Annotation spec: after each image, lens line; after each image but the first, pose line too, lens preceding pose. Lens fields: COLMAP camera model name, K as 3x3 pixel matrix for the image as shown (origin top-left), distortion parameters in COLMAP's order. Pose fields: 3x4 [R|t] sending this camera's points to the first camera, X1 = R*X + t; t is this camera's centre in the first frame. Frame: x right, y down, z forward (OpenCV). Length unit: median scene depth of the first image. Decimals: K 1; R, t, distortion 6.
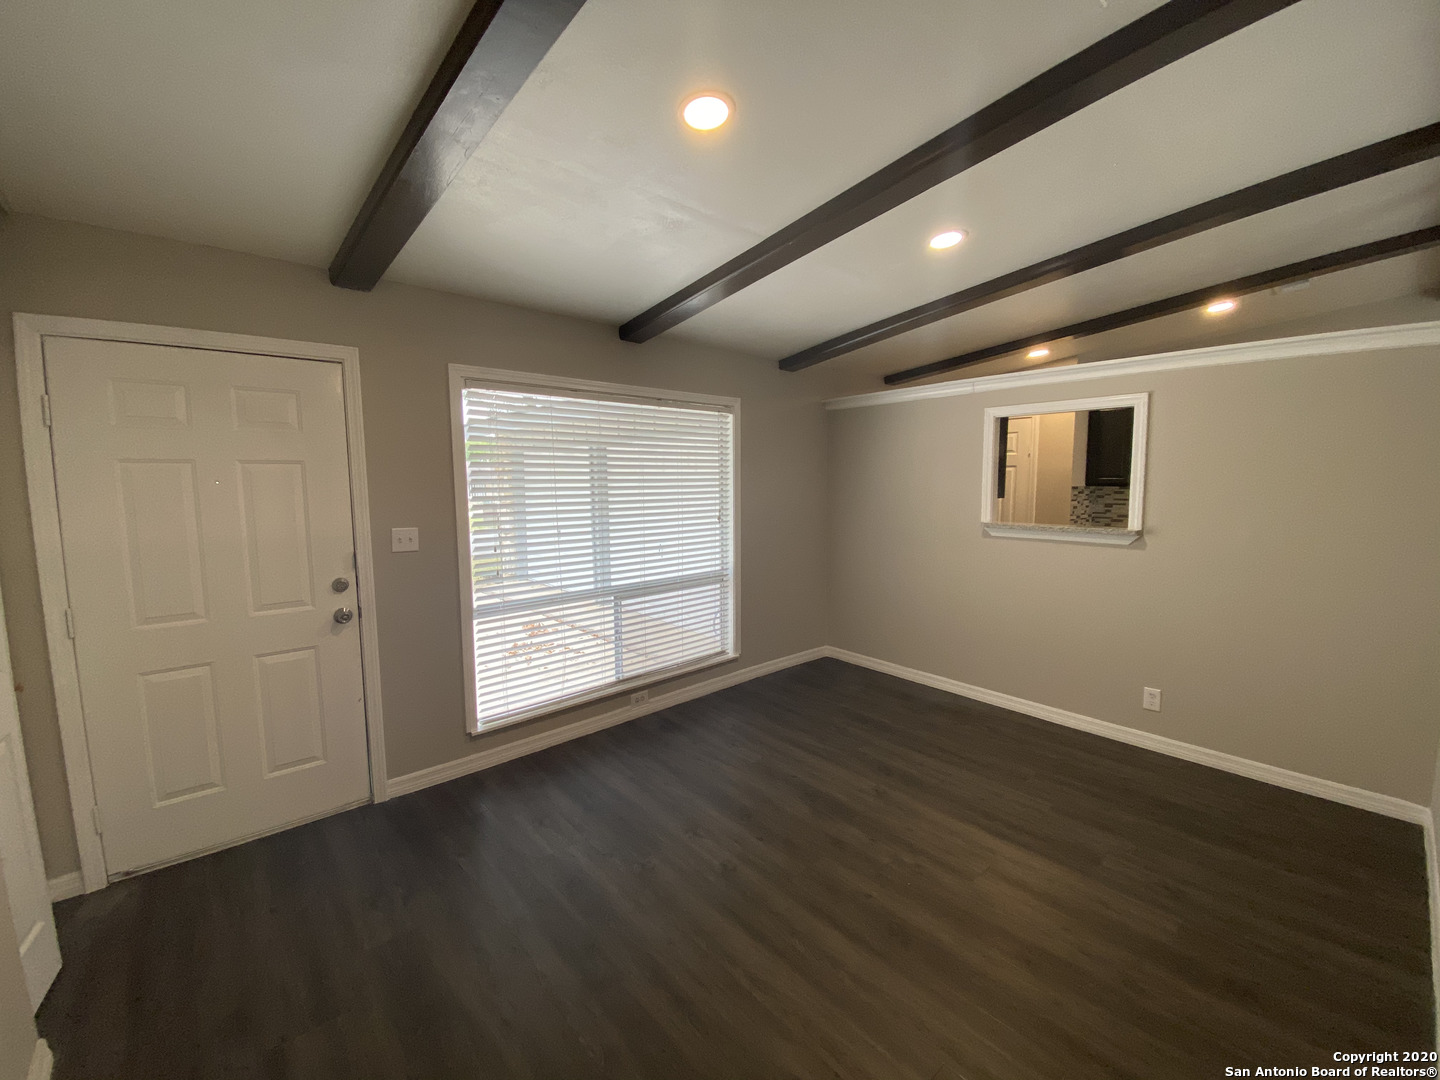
lens RADIAL K [[578.8, 0, 717.9], [0, 578.8, 537.9], [0, 0, 1]] dist [0.043827, -0.034712]
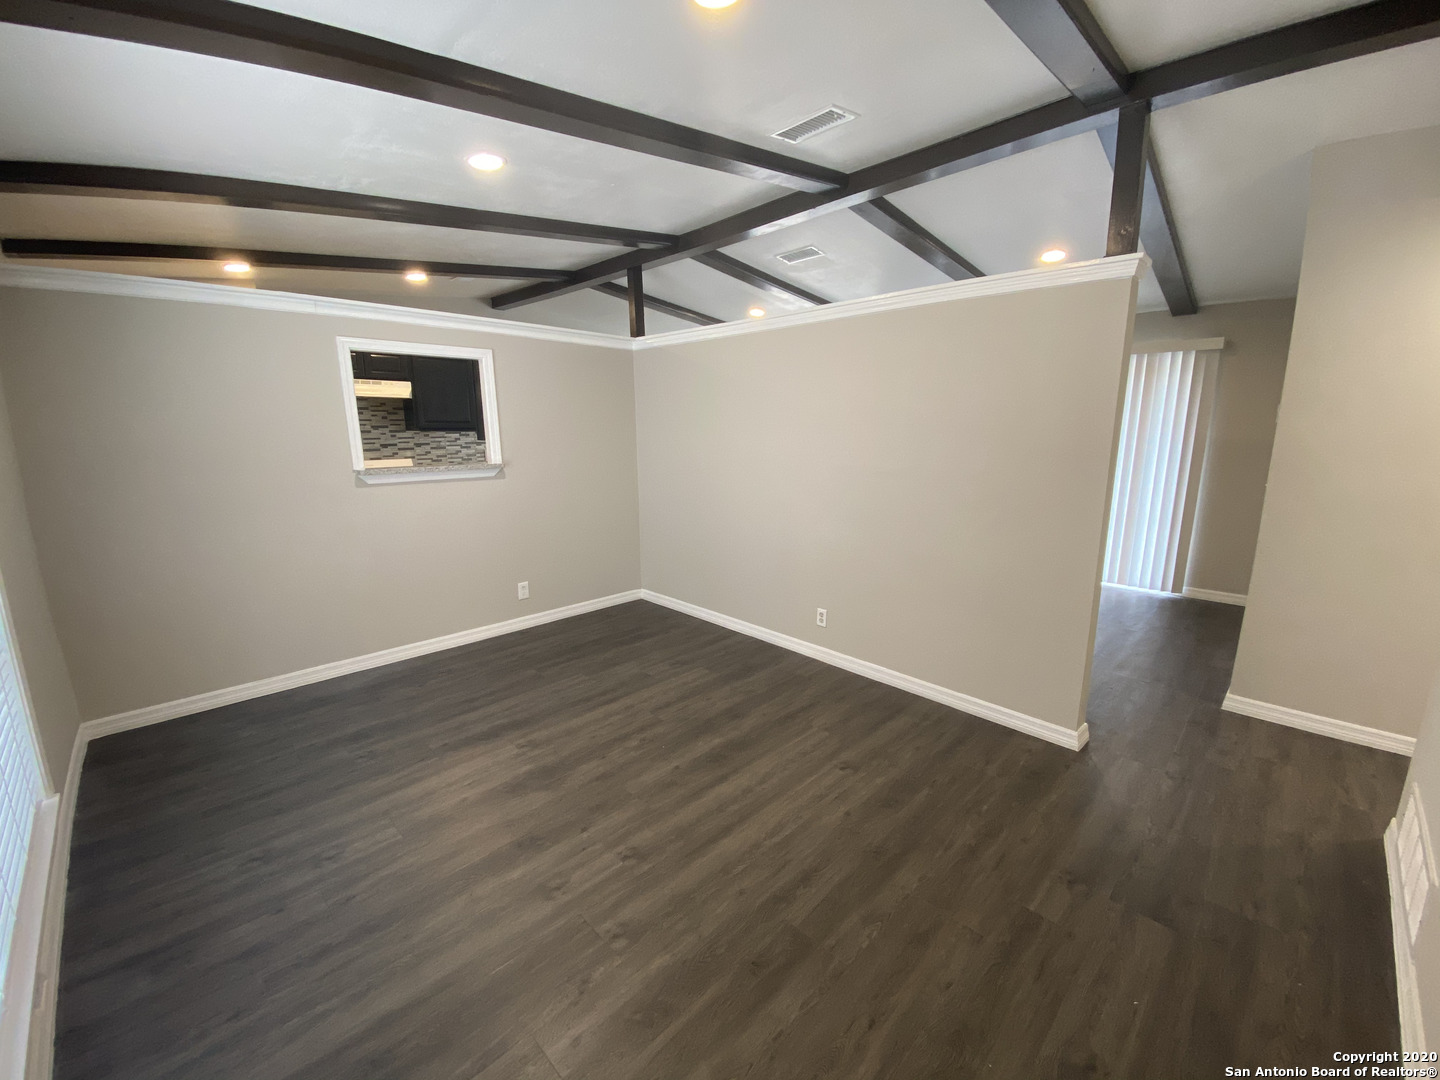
lens RADIAL K [[578.8, 0, 717.9], [0, 578.8, 537.9], [0, 0, 1]] dist [0.043827, -0.034712]
pose [[-0.058288, -0.185860, 0.980846, -0.602202], [0.103662, 0.976078, 0.191117, -0.050913], [-0.992903, 0.112816, -0.037627, 0.654495]]
